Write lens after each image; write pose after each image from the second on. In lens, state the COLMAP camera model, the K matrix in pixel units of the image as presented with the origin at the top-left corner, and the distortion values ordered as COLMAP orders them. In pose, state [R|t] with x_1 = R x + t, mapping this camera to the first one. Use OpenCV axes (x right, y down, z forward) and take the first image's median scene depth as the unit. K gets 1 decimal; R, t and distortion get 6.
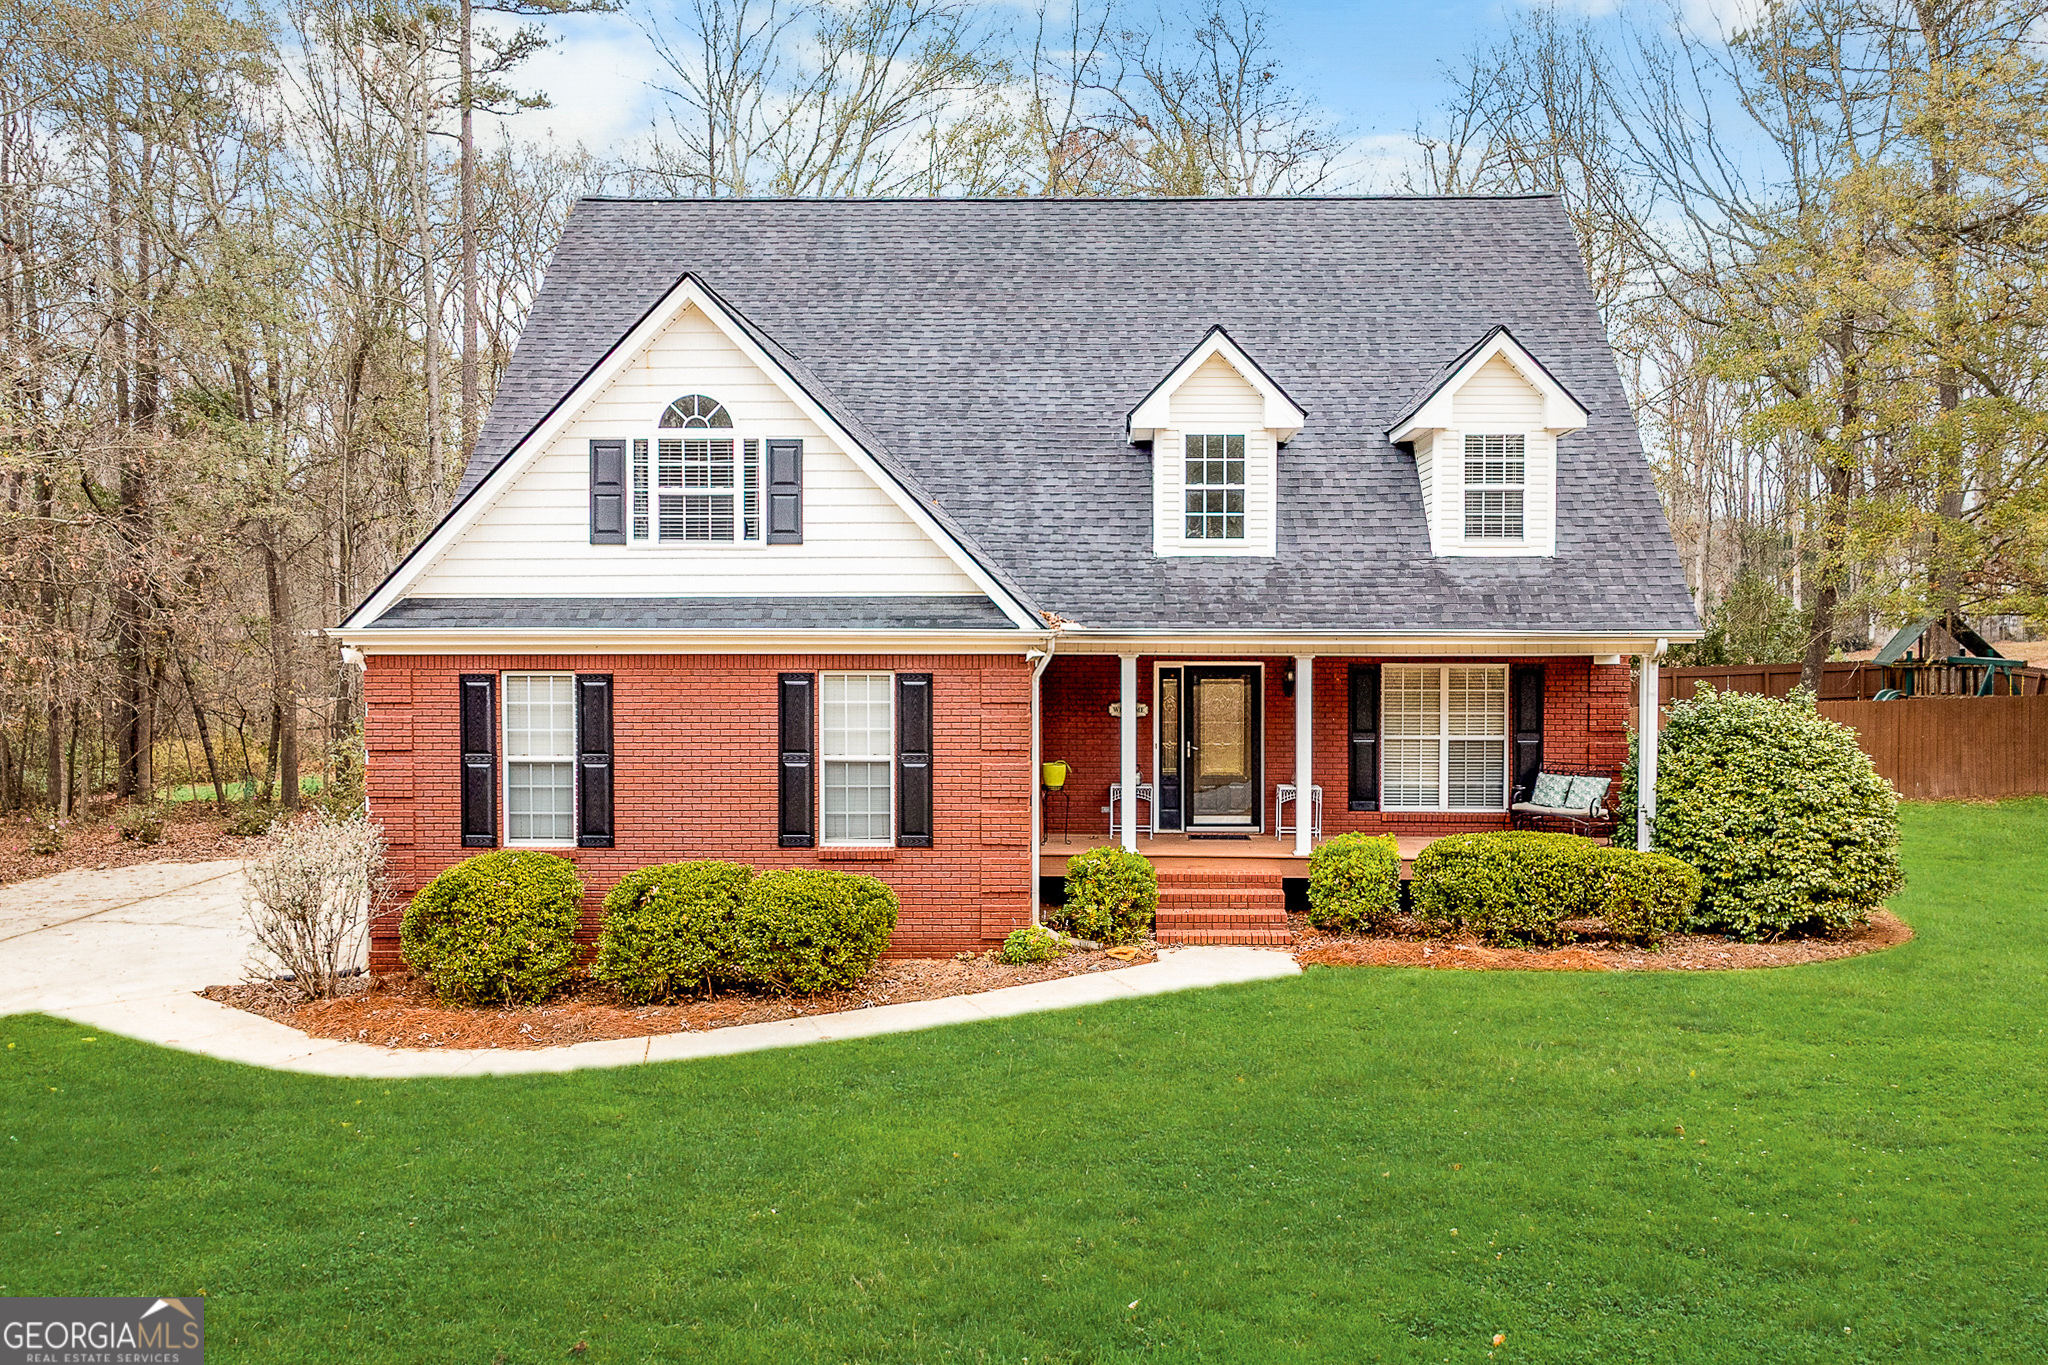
lens RADIAL K [[1803.9, 0, 1152.8], [0, 1803.9, 671.2], [0, 0, 1]] dist [0.002086, -0.034991]
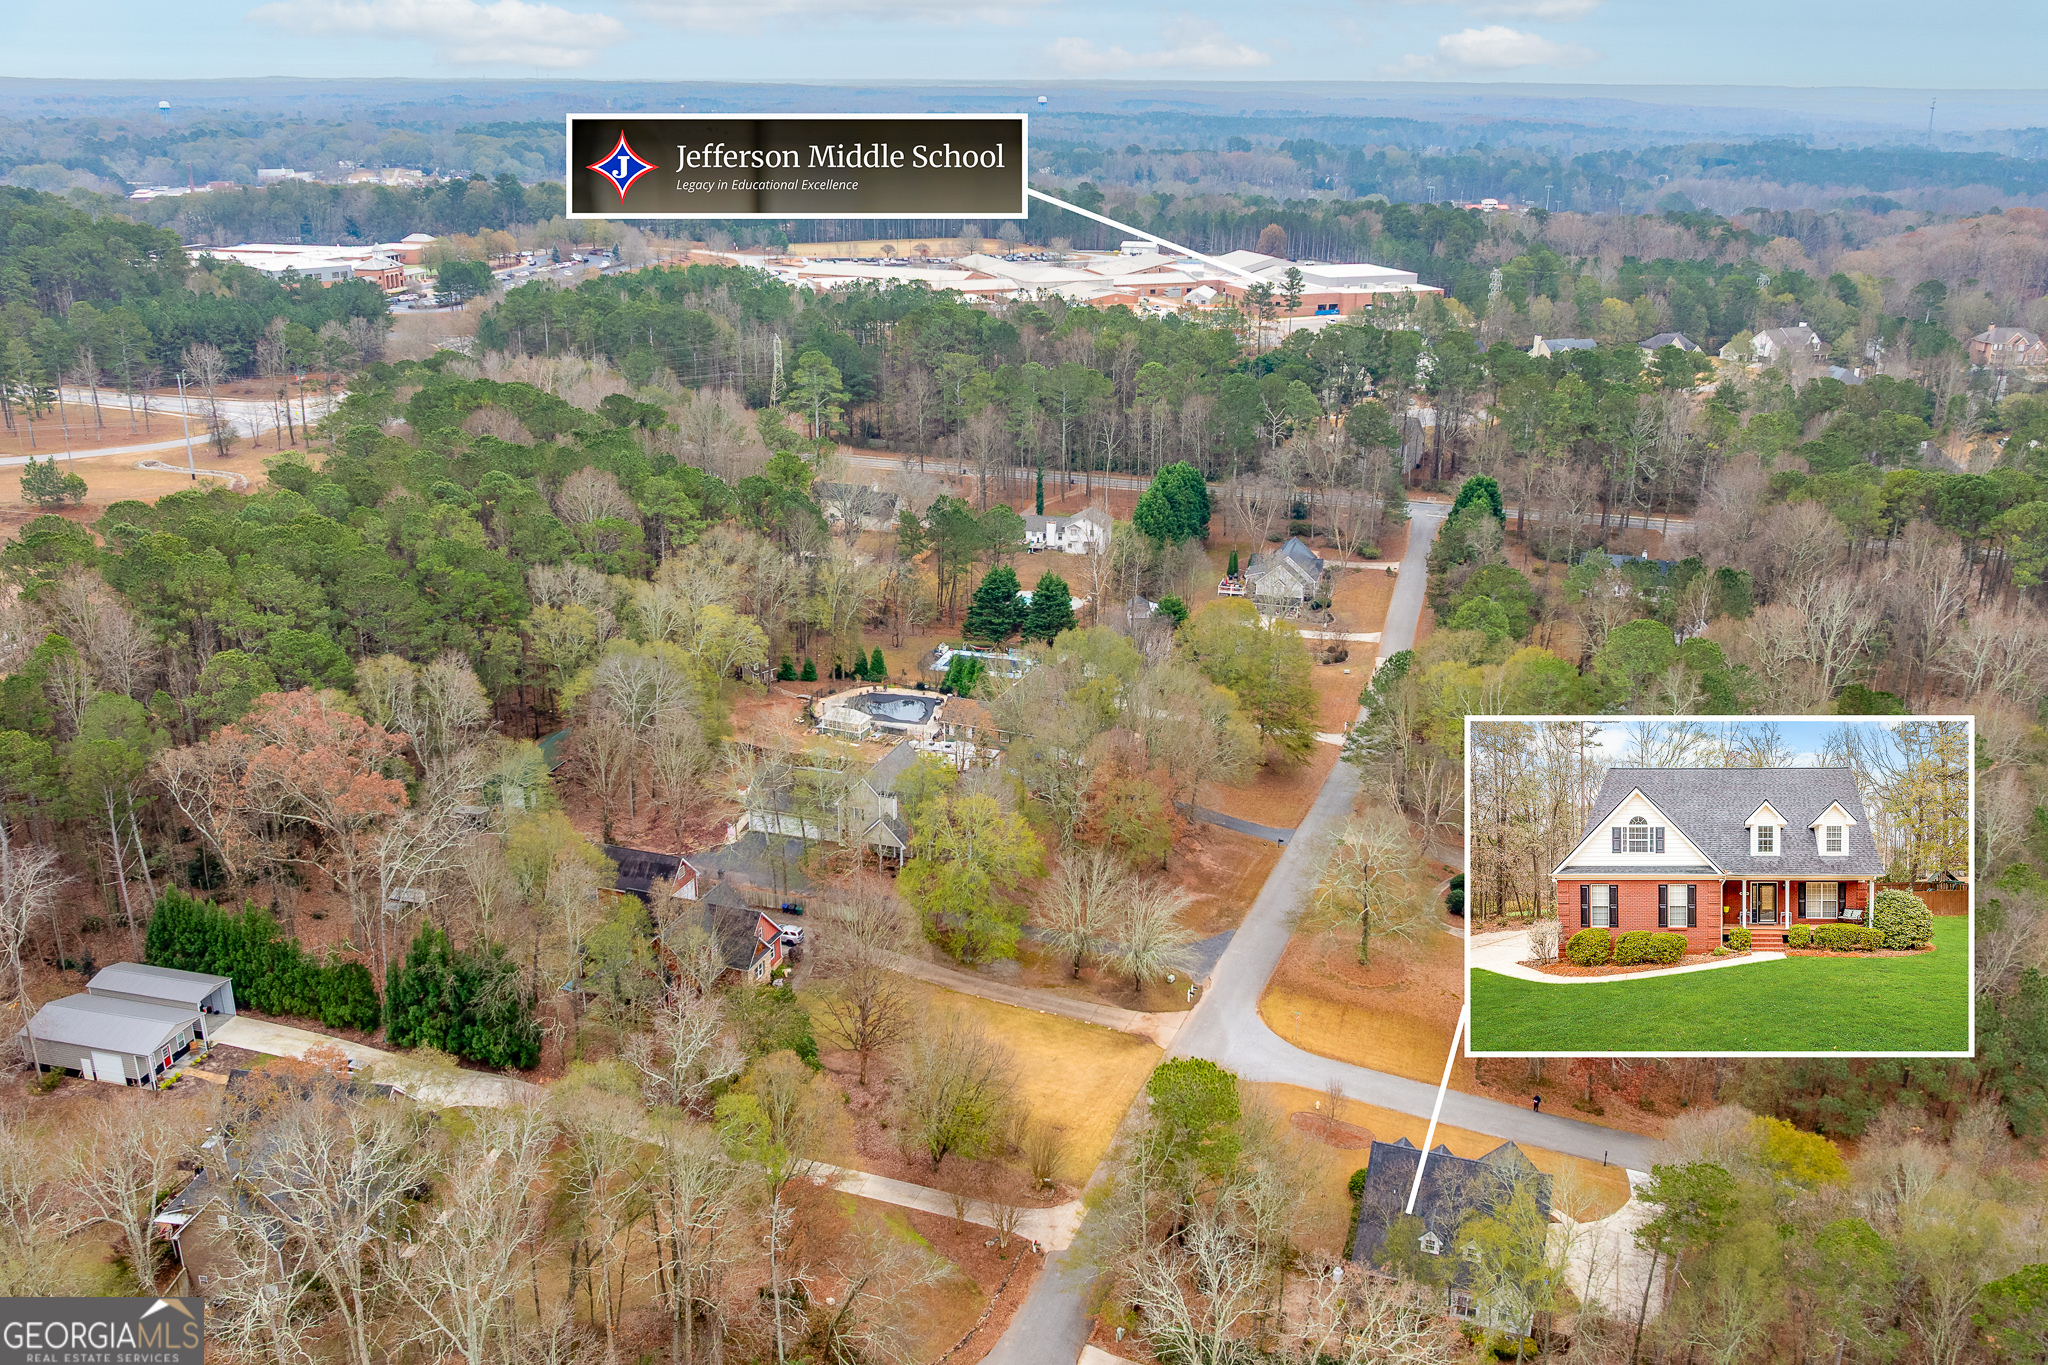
lens RADIAL K [[1803.9, 0, 1025.5], [0, 1803.9, 689.5], [0, 0, 1]] dist [0.002086, -0.034991]
pose [[0.999958, -0.000190, -0.009169, -1.602739], [0.000157, 0.999993, -0.003606, -0.425723], [0.009169, 0.003604, 0.999951, -3.095596]]
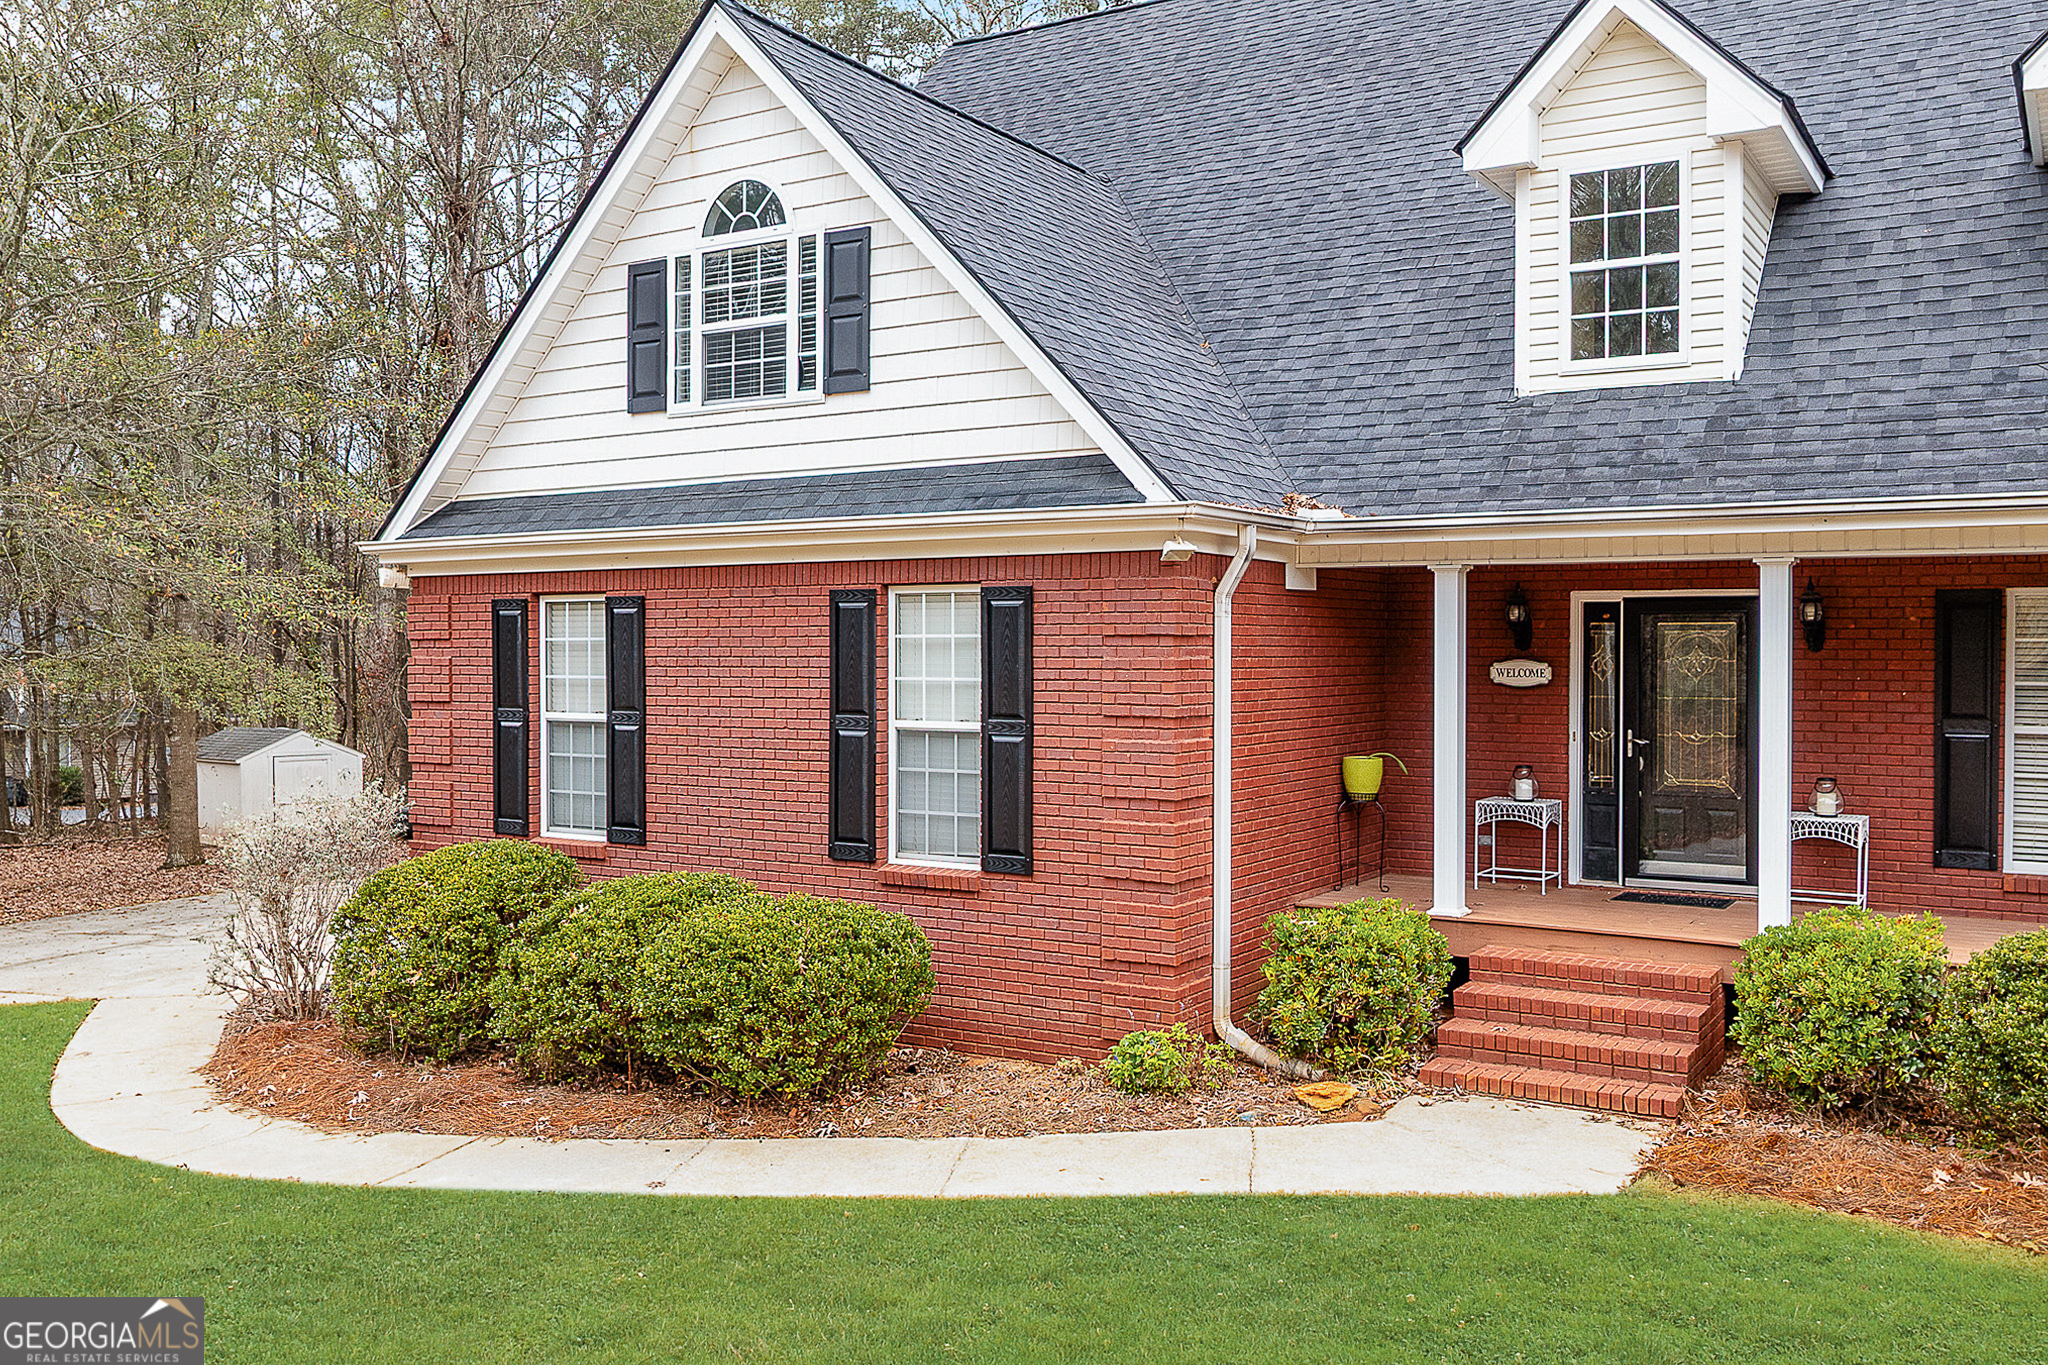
lens RADIAL K [[1803.9, 0, 1032.4], [0, 1803.9, 666.3], [0, 0, 1]] dist [0.002086, -0.034991]
pose [[0.844003, 0.004084, -0.536323, 0.200123], [-0.015736, 0.999729, -0.017149, 0.037950], [0.536108, 0.022914, 0.843838, 0.491720]]
